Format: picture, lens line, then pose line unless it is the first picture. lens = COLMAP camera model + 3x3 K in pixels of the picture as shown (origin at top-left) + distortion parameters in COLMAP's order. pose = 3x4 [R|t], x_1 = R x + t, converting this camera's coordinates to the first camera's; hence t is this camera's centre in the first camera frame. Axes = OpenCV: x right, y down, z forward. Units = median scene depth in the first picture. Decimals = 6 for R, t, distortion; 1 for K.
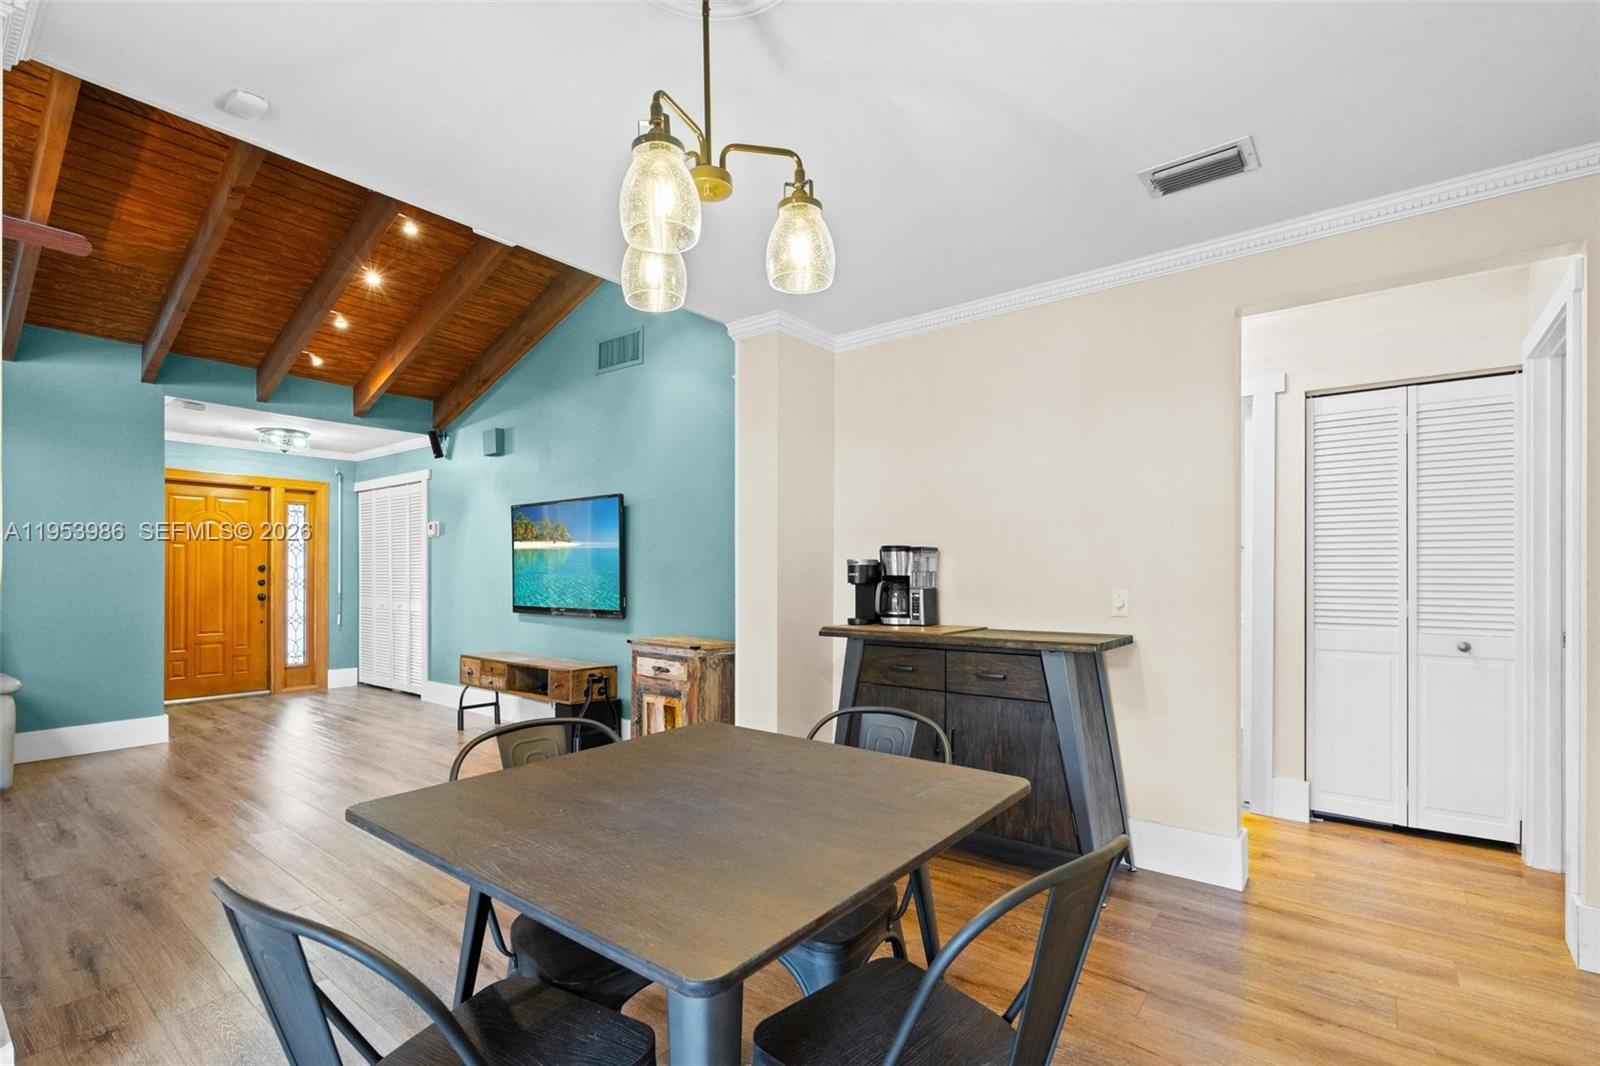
lens RADIAL K [[737.0, 0, 801.3], [0, 737.0, 574.5], [0, 0, 1]] dist [-0.001966, -0.000108]
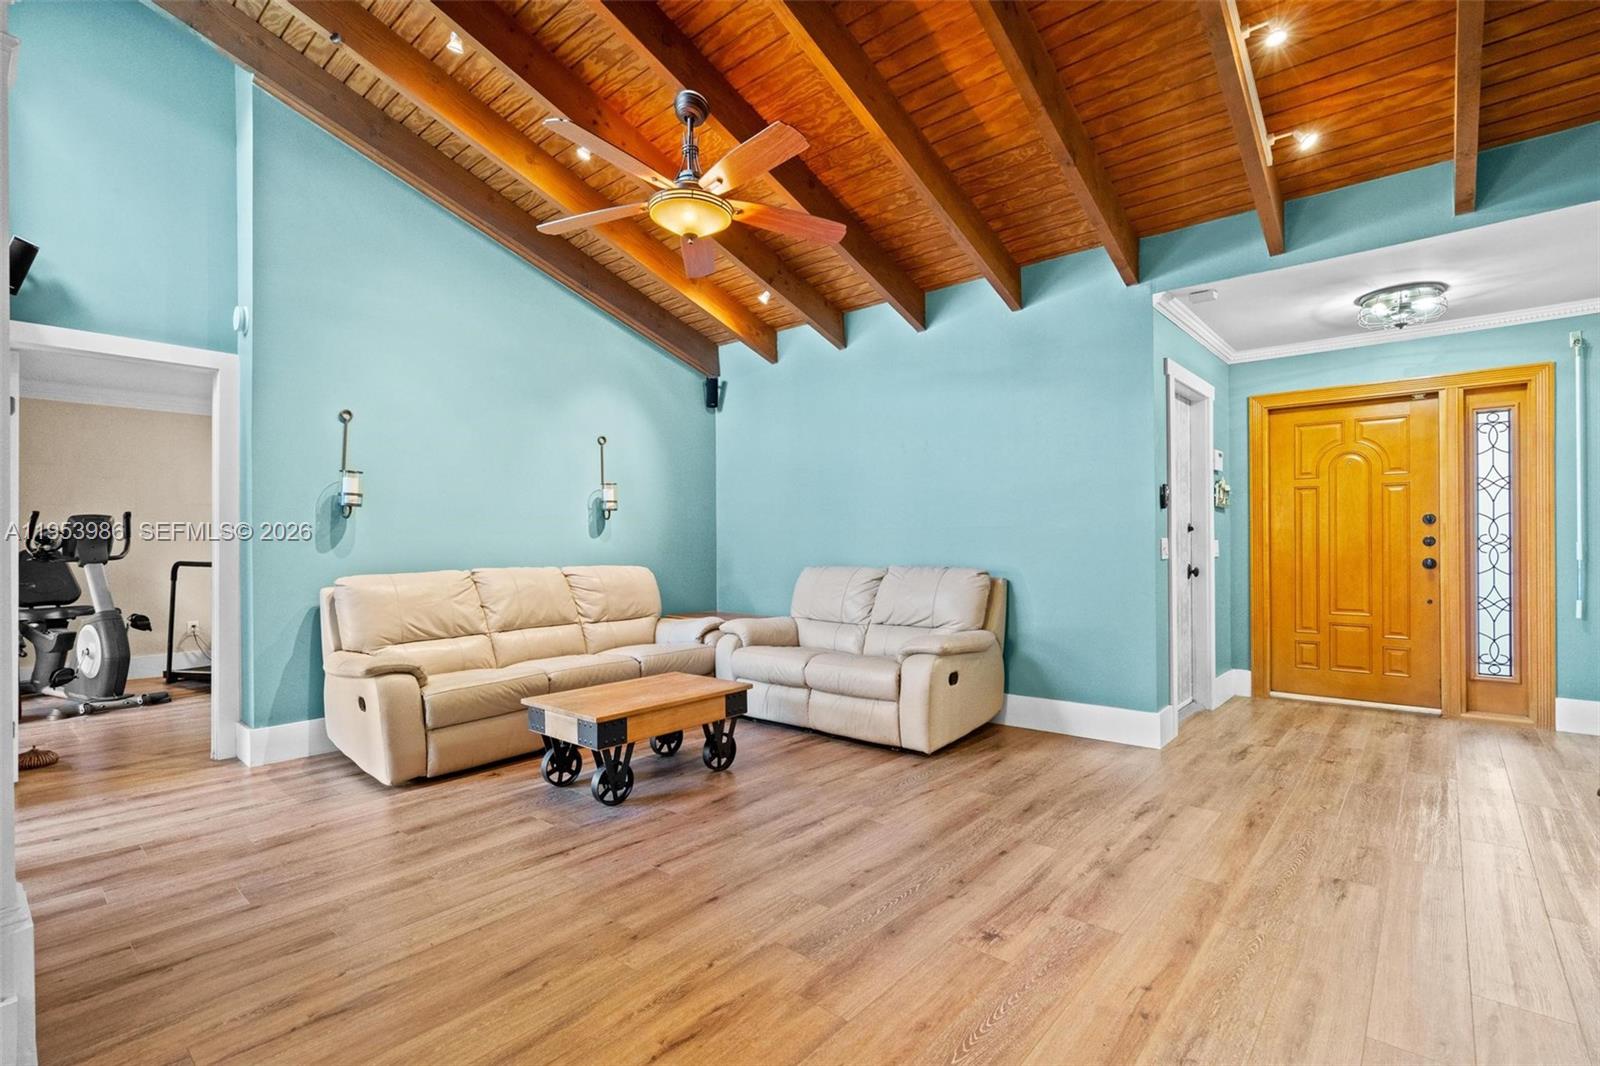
lens RADIAL K [[727.9, 0, 801.1], [0, 727.9, 543.0], [0, 0, 1]] dist [-0.003230, -0.000310]
pose [[-0.046922, -0.001855, -0.998897, -0.094932], [0.007229, 0.999971, -0.002197, 0.013844], [0.998872, -0.007324, -0.046908, 0.659396]]
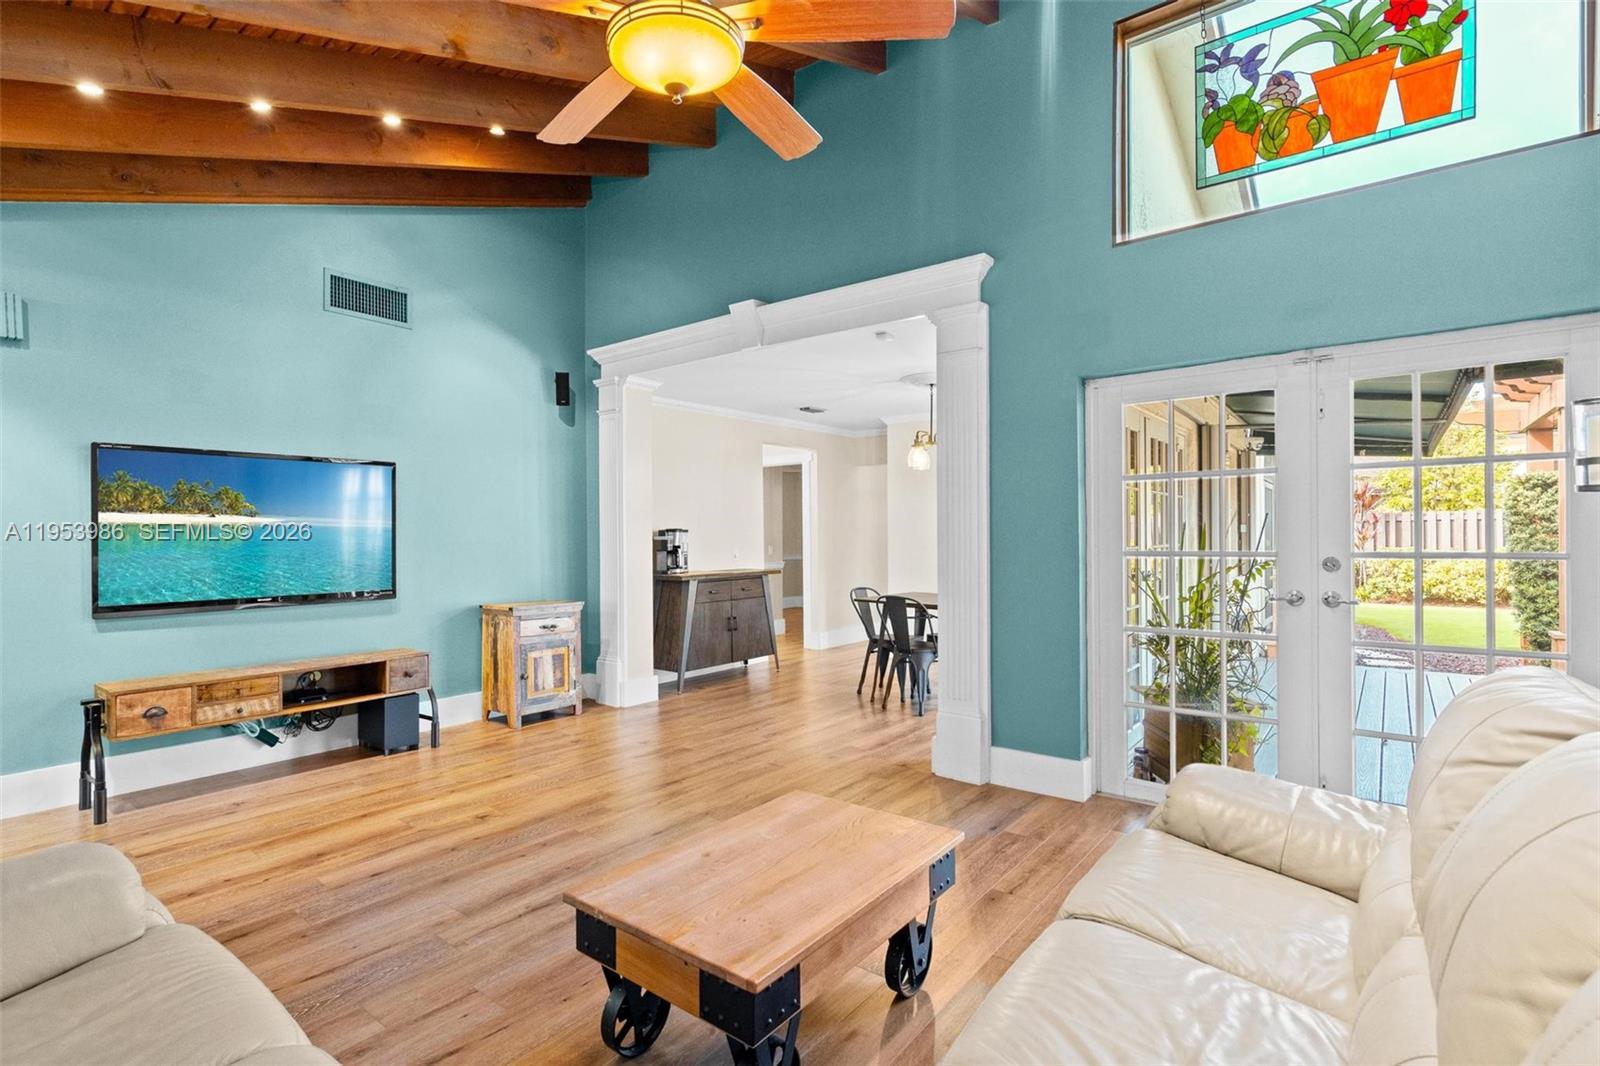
lens RADIAL K [[757.1, 0, 800.0], [0, 757.1, 533.0], [0, 0, 1]] dist [-0.003098, -0.000324]
pose [[-0.009930, 0.002037, 0.999949, -1.132385], [0.007989, 0.999966, -0.001958, -0.014690], [-0.999919, 0.007969, -0.009946, 0.474900]]
